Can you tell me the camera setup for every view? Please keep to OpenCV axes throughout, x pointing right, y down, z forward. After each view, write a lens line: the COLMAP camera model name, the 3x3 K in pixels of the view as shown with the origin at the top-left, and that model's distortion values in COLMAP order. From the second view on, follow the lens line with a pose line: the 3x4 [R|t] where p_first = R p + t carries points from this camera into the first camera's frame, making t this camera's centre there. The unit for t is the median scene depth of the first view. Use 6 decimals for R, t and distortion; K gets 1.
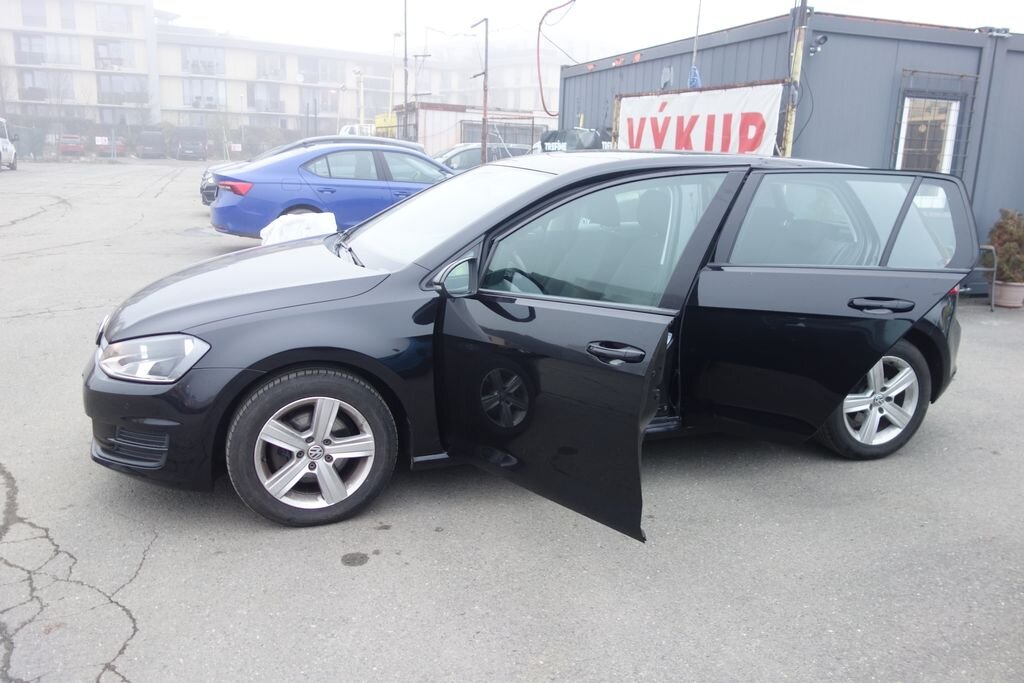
lens RADIAL K [[812.8, 0, 508.3], [0, 812.8, 342.3], [0, 0, 1]] dist [0.010901, -0.009517]
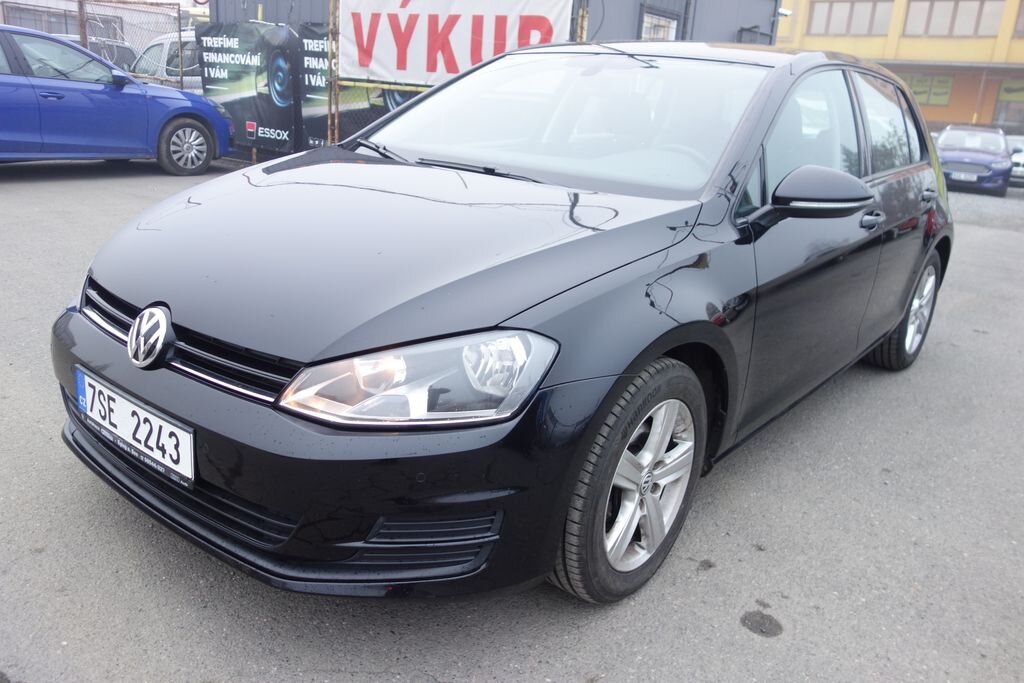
lens RADIAL K [[812.8, 0, 509.1], [0, 812.8, 340.5], [0, 0, 1]] dist [0.010901, -0.009517]
pose [[0.847019, -0.127689, 0.515998, -0.251821], [0.076974, 0.989952, 0.118619, -0.025404], [-0.525959, -0.060754, 0.848337, 0.195347]]
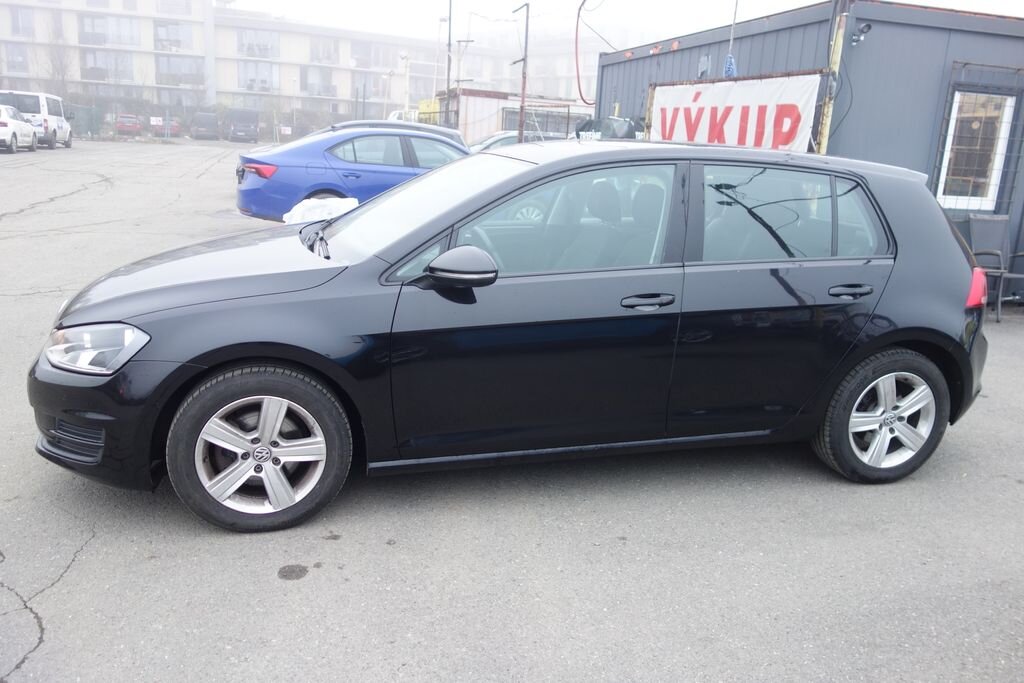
lens RADIAL K [[812.8, 0, 508.1], [0, 812.8, 341.1], [0, 0, 1]] dist [0.010901, -0.009517]
pose [[0.997812, 0.035980, -0.055460, 0.036208], [-0.035312, 0.999292, 0.012989, -0.006898], [0.055888, -0.011003, 0.998376, 0.030306]]
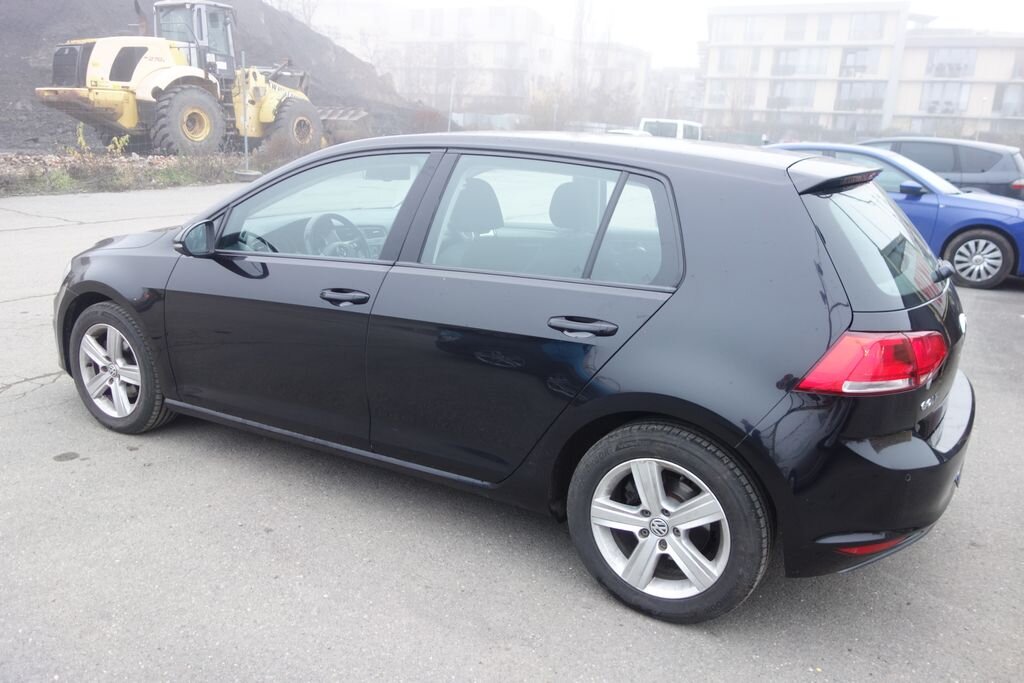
lens RADIAL K [[812.8, 0, 510.3], [0, 812.8, 337.8], [0, 0, 1]] dist [0.010901, -0.009517]
pose [[0.650639, 0.188611, -0.735592, 0.399826], [-0.198935, 0.977170, 0.074593, -0.047089], [0.732867, 0.097802, 0.673306, 0.234320]]
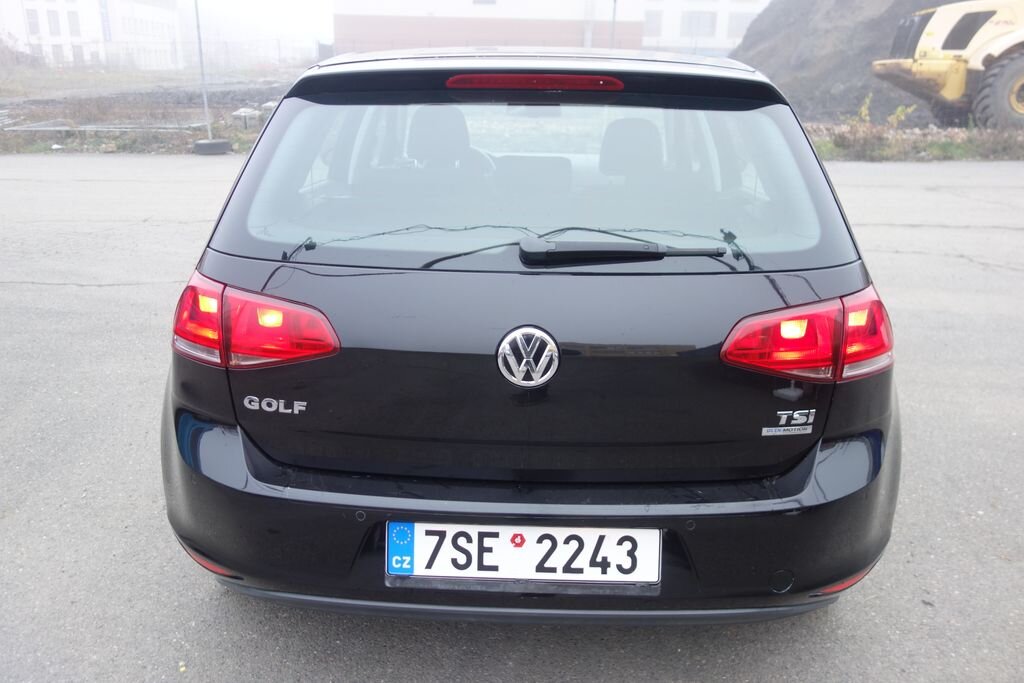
lens RADIAL K [[812.8, 0, 511.7], [0, 812.8, 338.2], [0, 0, 1]] dist [0.010901, -0.009517]
pose [[-0.345155, 0.252226, -0.904019, 0.441155], [-0.244448, 0.905809, 0.346056, -0.129357], [0.906153, 0.340428, -0.250988, 0.638209]]
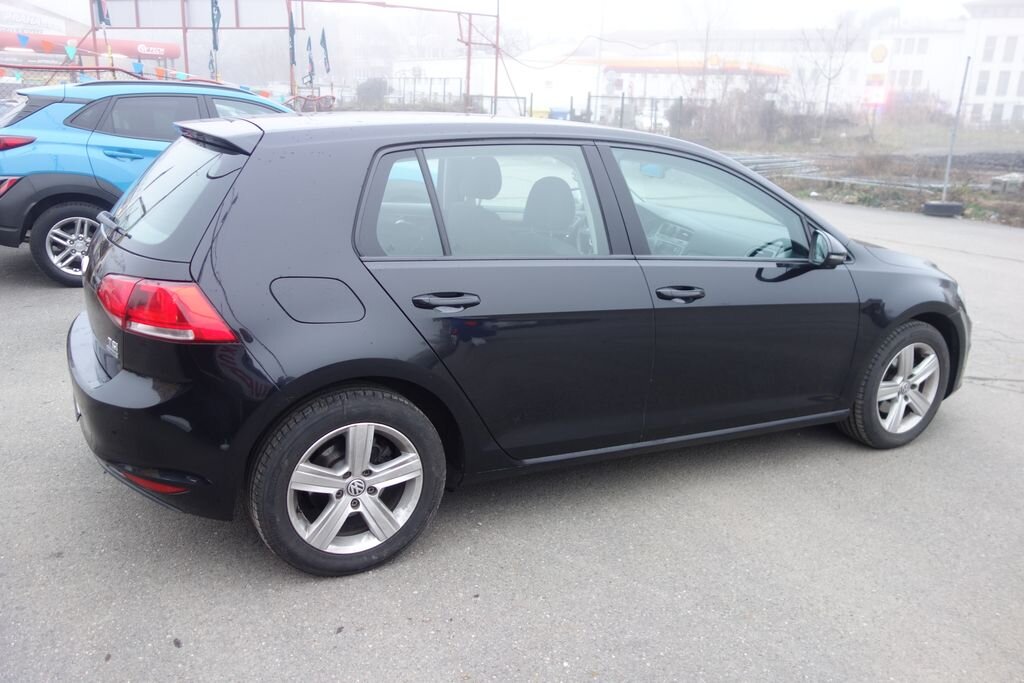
lens RADIAL K [[812.8, 0, 505.1], [0, 812.8, 336.6], [0, 0, 1]] dist [0.010901, -0.009517]
pose [[-0.982528, -0.021372, -0.184883, 0.159241], [-0.109204, 0.870608, 0.479705, -0.226493], [0.150708, 0.491514, -0.857730, 0.939394]]
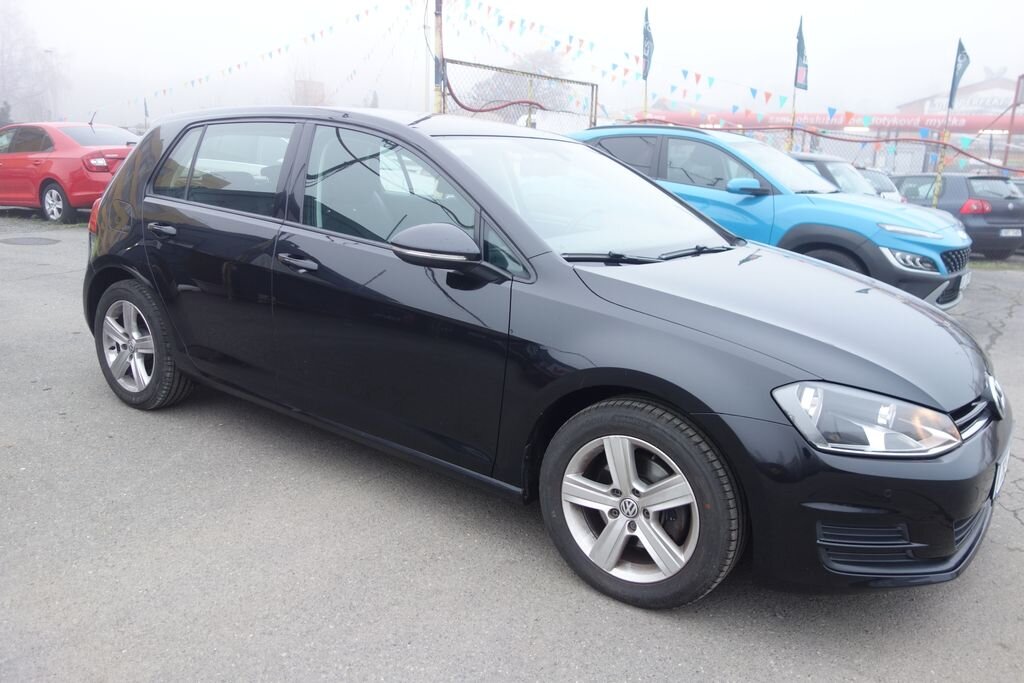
lens RADIAL K [[812.8, 0, 510.7], [0, 812.8, 339.1], [0, 0, 1]] dist [0.010901, -0.009517]
pose [[-0.588727, -0.241313, 0.771471, -0.348467], [0.125363, 0.915595, 0.382061, -0.173475], [-0.798551, 0.321644, -0.508784, 0.747600]]
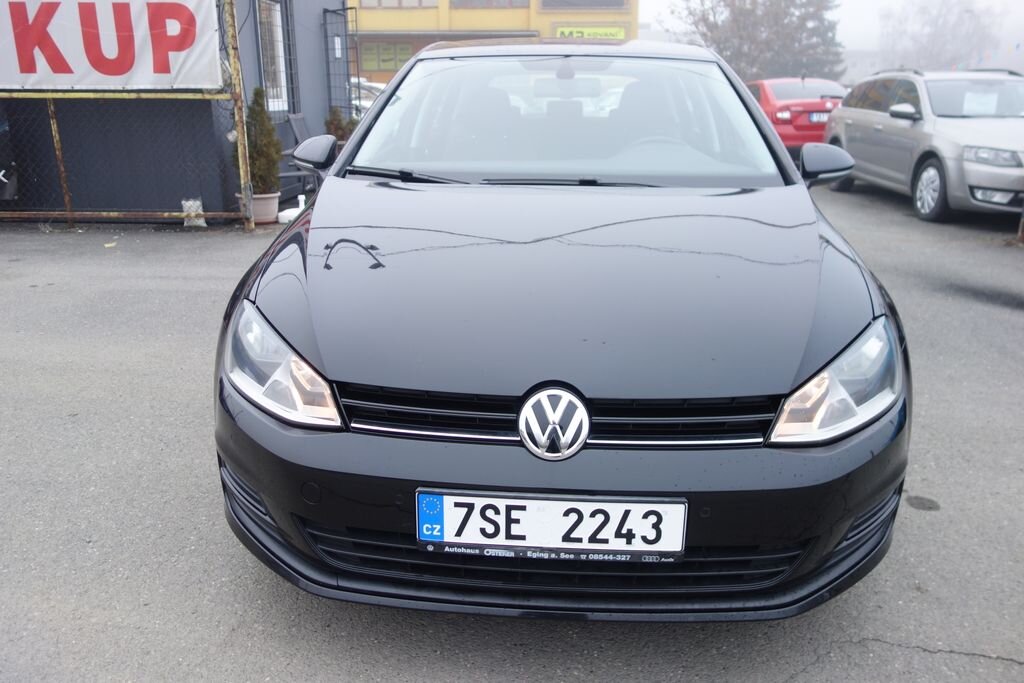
lens RADIAL K [[812.8, 0, 509.0], [0, 812.8, 340.8], [0, 0, 1]] dist [0.010901, -0.009517]
pose [[0.378497, -0.304290, 0.874156, -0.390528], [0.217695, 0.947191, 0.235454, -0.075160], [-0.899638, 0.101181, 0.424751, 0.365172]]
